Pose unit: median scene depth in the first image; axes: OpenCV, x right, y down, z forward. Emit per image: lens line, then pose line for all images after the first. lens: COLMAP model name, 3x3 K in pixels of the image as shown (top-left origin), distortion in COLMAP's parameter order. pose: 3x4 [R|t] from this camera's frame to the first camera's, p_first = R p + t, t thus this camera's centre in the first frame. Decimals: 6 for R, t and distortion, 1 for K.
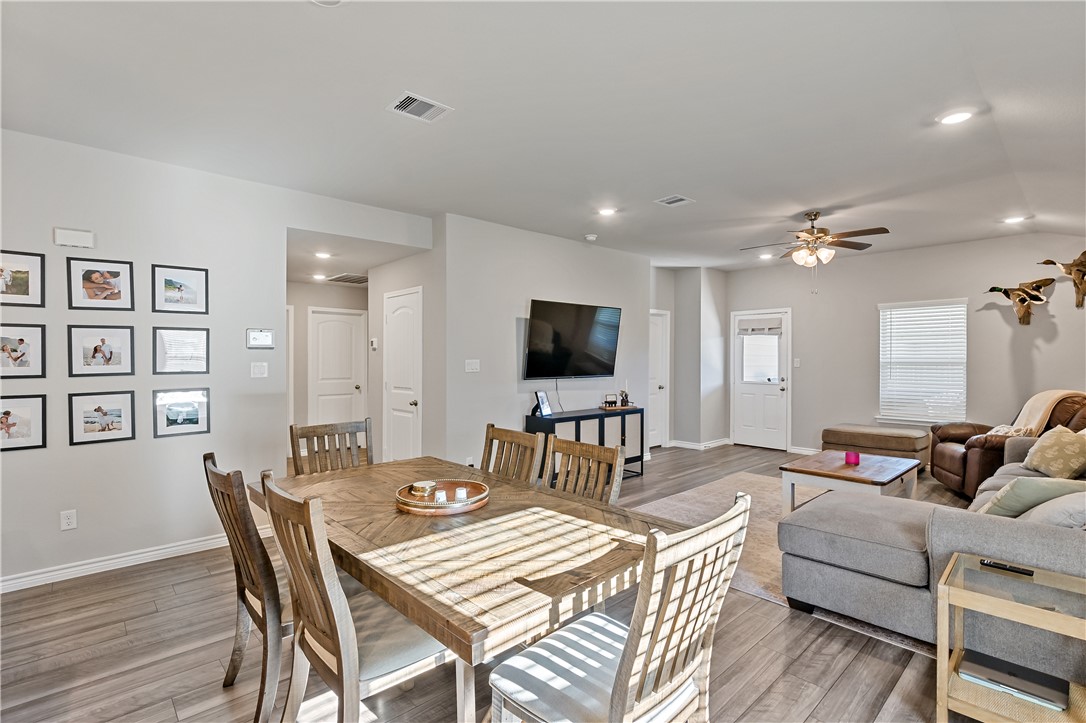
lens RADIAL K [[509.2, 0, 533.3], [0, 509.2, 359.9], [0, 0, 1]] dist [-0.005868, 0.000188]
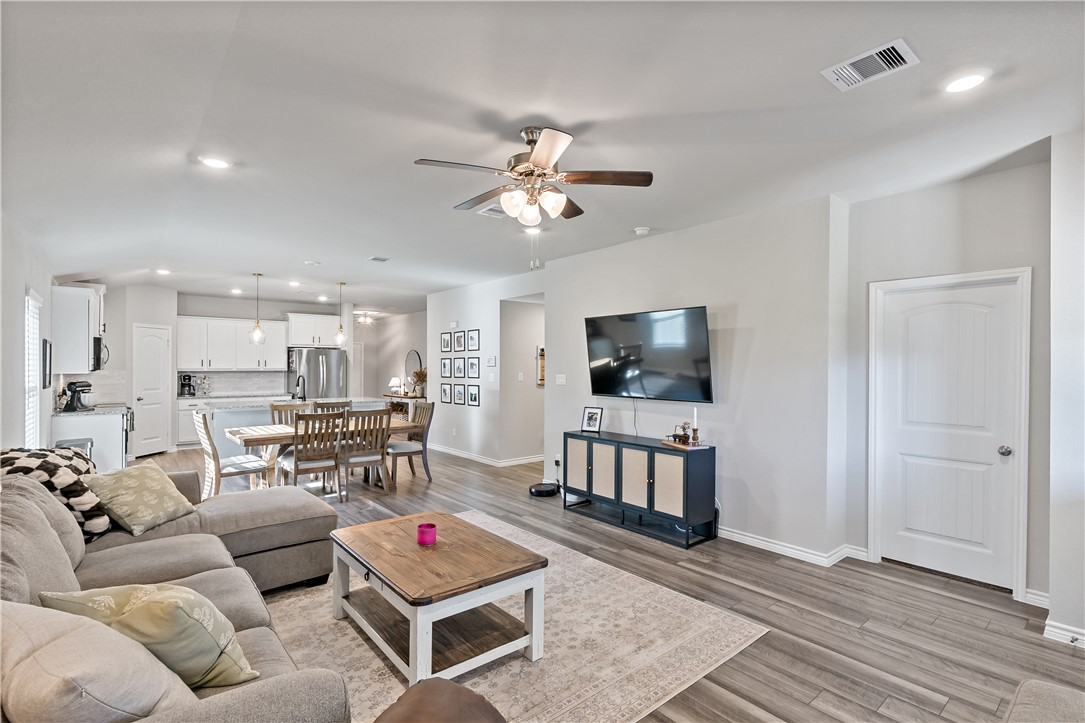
lens RADIAL K [[508.7, 0, 542.0], [0, 508.7, 367.6], [0, 0, 1]] dist [-0.005868, 0.000188]
pose [[-0.041103, 0.002552, -0.999152, 1.278548], [-0.009650, 0.999949, 0.002951, -0.023268], [0.999108, 0.009763, -0.041076, 1.174703]]
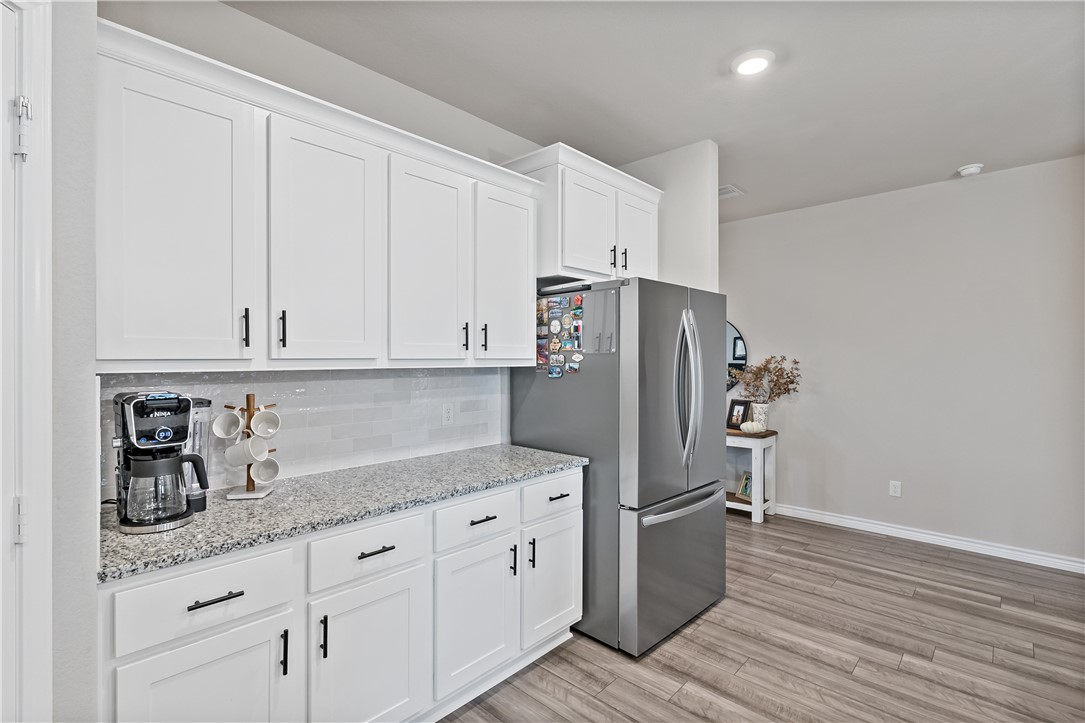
lens RADIAL K [[508.7, 0, 540.6], [0, 508.7, 361.4], [0, 0, 1]] dist [-0.005868, 0.000188]
pose [[0.076553, 0.002783, -0.997062, -0.402771], [-0.005528, 0.999982, 0.002367, 0.001614], [0.997050, 0.005331, 0.076567, -0.154381]]
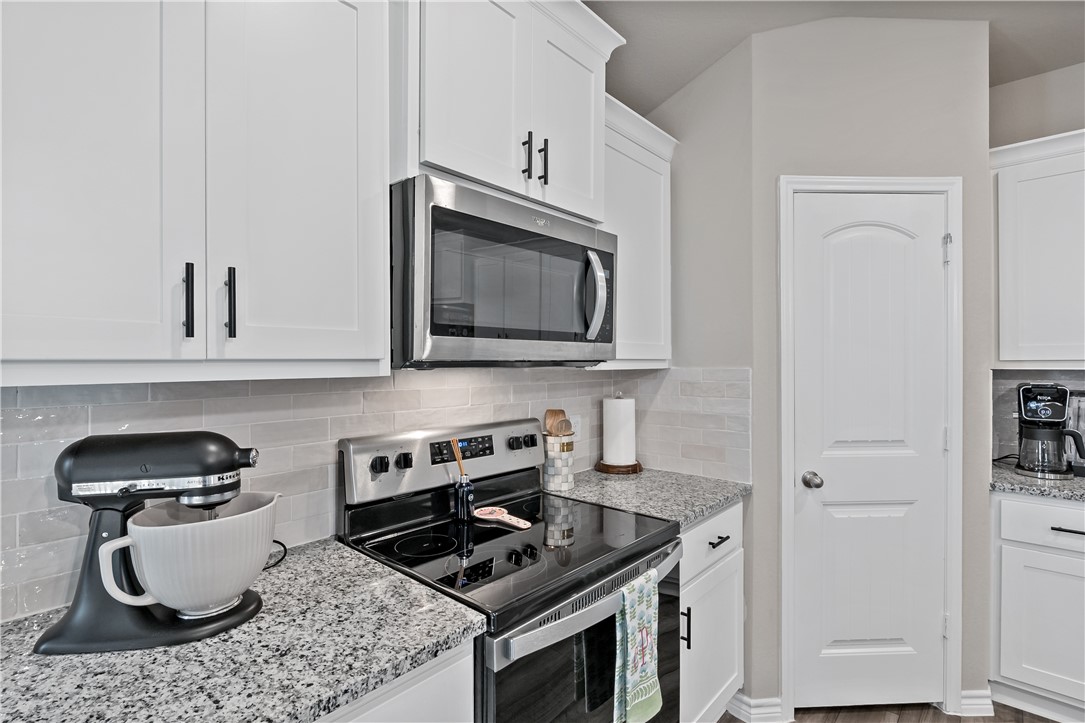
lens RADIAL K [[508.7, 0, 535.6], [0, 508.7, 364.1], [0, 0, 1]] dist [-0.005868, 0.000188]
pose [[-0.995824, 0.003954, -0.091203, -0.226274], [0.003238, 0.999963, 0.007992, 0.000487], [0.091231, 0.007663, -0.995800, 0.060754]]
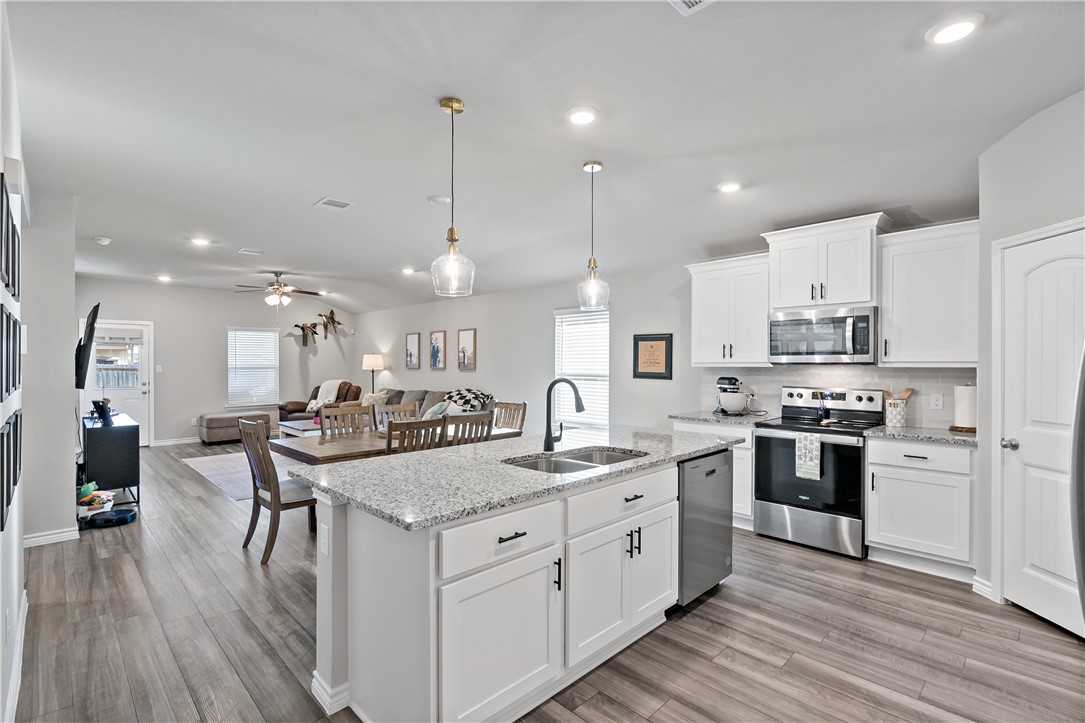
lens RADIAL K [[508.7, 0, 538.0], [0, 508.7, 361.7], [0, 0, 1]] dist [-0.005868, 0.000188]
pose [[-0.025626, 0.002877, 0.999667, -1.175271], [0.007620, 0.999967, -0.002682, -0.002287], [-0.999643, 0.007549, -0.025647, 0.270564]]
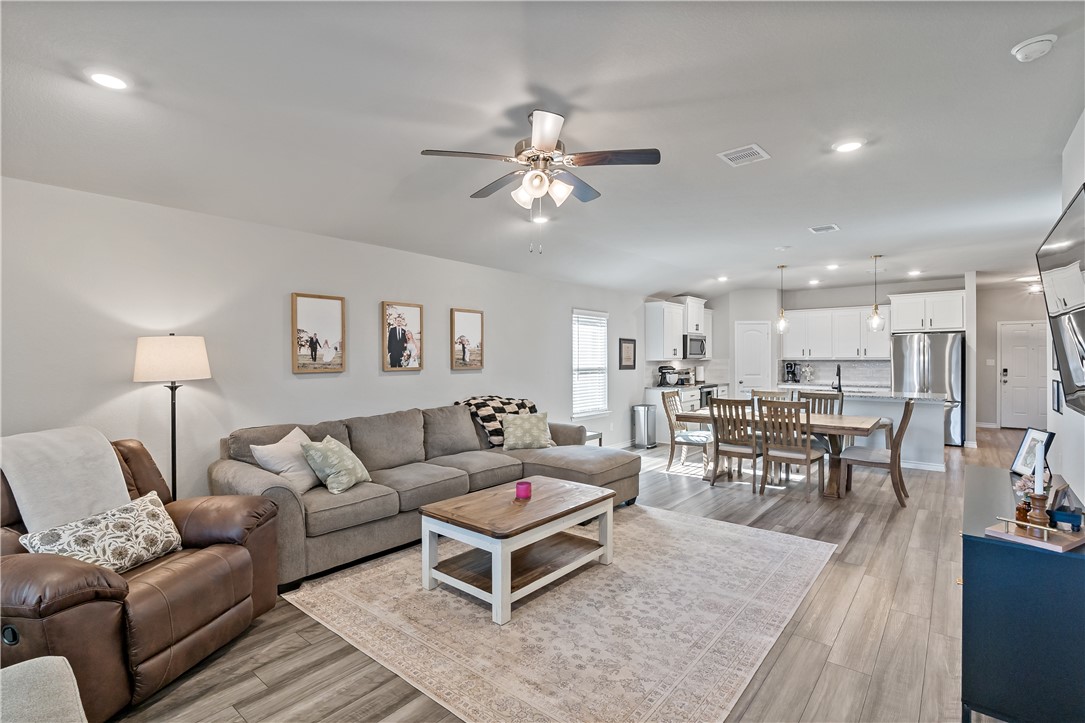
lens RADIAL K [[508.7, 0, 533.6], [0, 508.7, 355.0], [0, 0, 1]] dist [-0.005868, 0.000188]
pose [[-0.991408, 0.003145, -0.130770, 0.719699], [0.002945, 0.999994, 0.001725, -0.017716], [0.130775, 0.001325, -0.991411, 1.789813]]
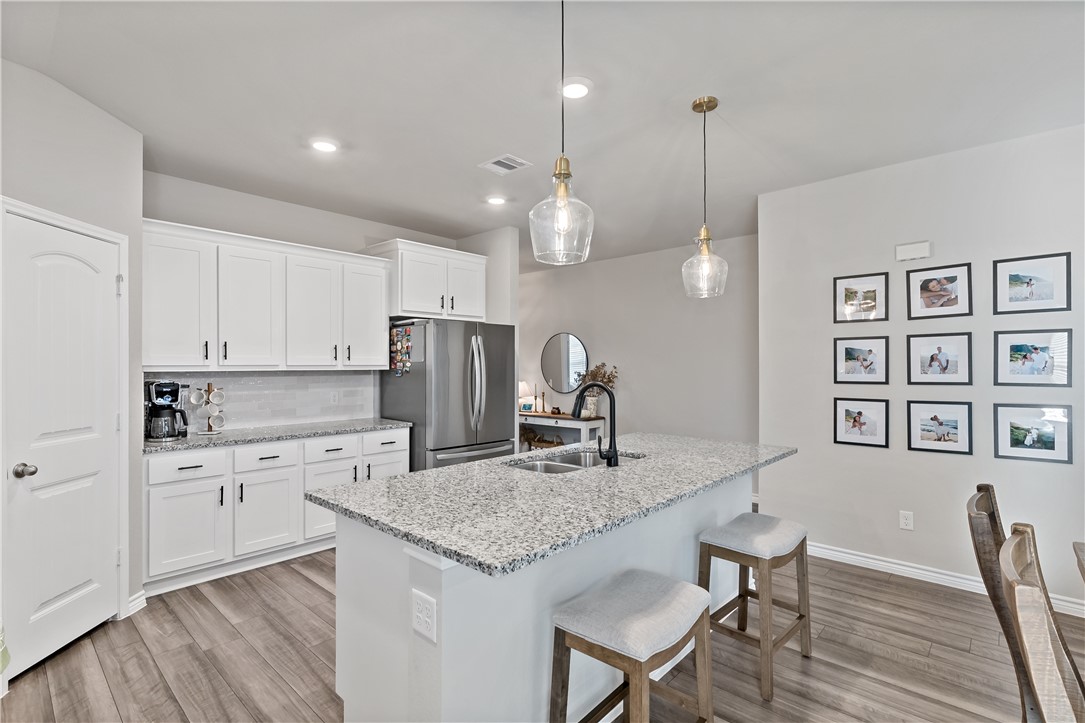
lens RADIAL K [[508.7, 0, 539.1], [0, 508.7, 366.9], [0, 0, 1]] dist [-0.005868, 0.000188]
pose [[0.088624, 0.003342, -0.996060, 0.048134], [-0.005776, 0.999979, 0.002841, -0.000989], [0.996048, 0.005501, 0.088642, 0.108705]]
